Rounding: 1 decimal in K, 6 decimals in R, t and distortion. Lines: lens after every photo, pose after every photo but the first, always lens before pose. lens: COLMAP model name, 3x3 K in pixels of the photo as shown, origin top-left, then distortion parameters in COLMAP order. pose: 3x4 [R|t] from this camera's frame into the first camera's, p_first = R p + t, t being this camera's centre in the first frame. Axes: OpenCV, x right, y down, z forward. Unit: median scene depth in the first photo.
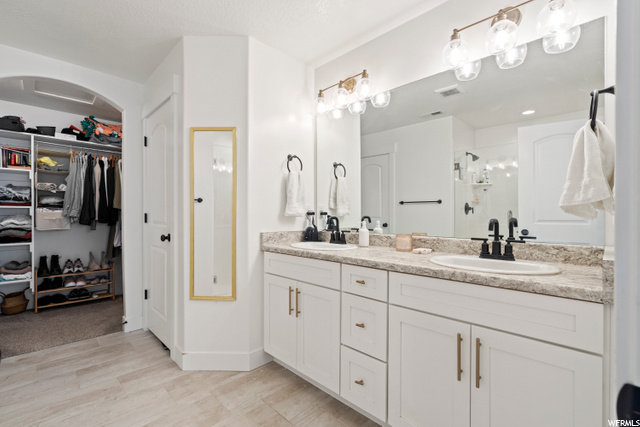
lens RADIAL K [[289.5, 0, 316.9], [0, 289.5, 215.6], [0, 0, 1]] dist [-0.000616, 0.000510]
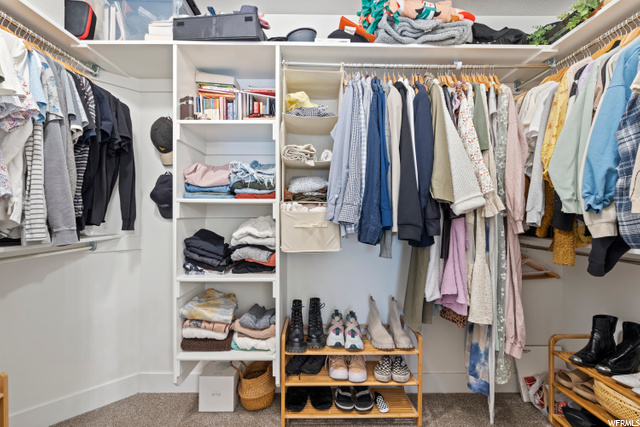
lens RADIAL K [[289.5, 0, 316.9], [0, 289.5, 215.6], [0, 0, 1]] dist [-0.000616, 0.000510]
pose [[0.717016, 0.000313, -0.697057, -0.589816], [-0.004946, 0.999977, -0.004639, -0.003393], [0.697039, 0.006774, 0.717001, 0.683867]]
